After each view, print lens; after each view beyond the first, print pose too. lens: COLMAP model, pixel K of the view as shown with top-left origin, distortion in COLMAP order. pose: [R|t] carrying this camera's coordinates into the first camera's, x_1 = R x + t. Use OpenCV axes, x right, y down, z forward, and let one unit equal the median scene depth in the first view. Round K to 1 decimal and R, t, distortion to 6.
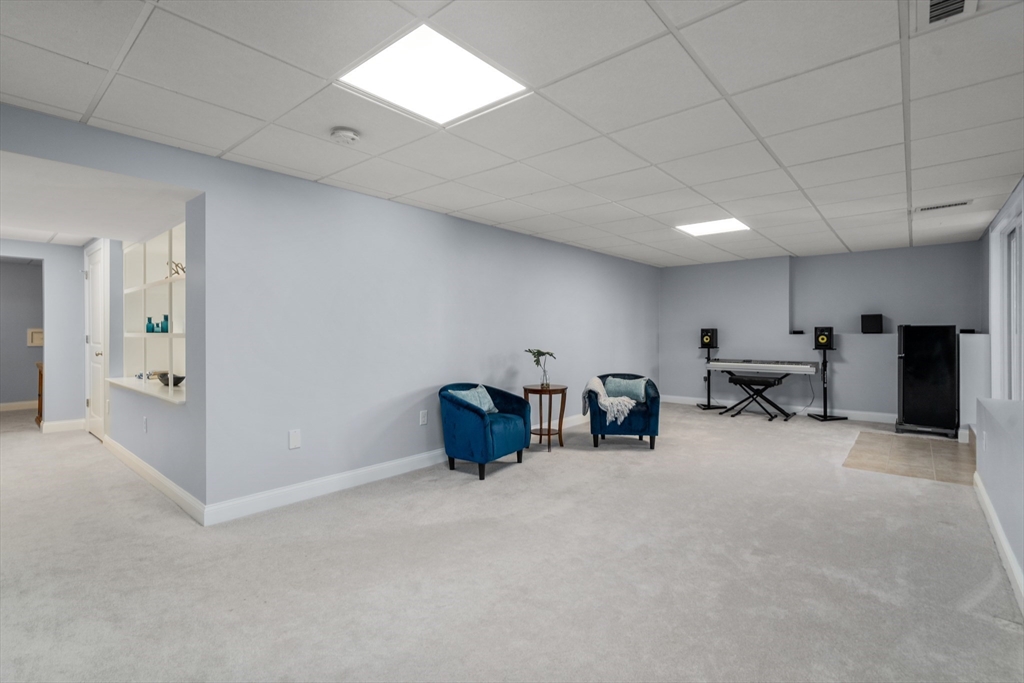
lens RADIAL K [[471.5, 0, 509.1], [0, 471.5, 342.8], [0, 0, 1]] dist [0.004093, 0.002870]
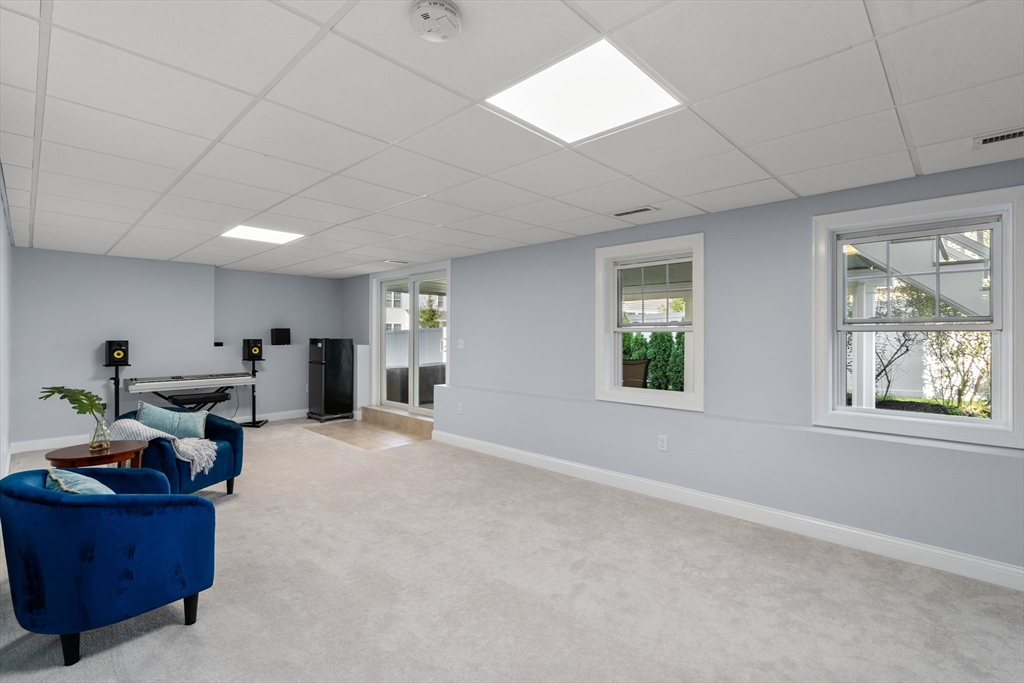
lens RADIAL K [[471.5, 0, 511.1], [0, 471.5, 339.2], [0, 0, 1]] dist [0.004093, 0.002870]
pose [[0.057596, -0.002903, 0.998336, -0.390212], [0.019131, 0.999815, 0.001804, -0.025672], [-0.998157, 0.018995, 0.057641, 0.382326]]
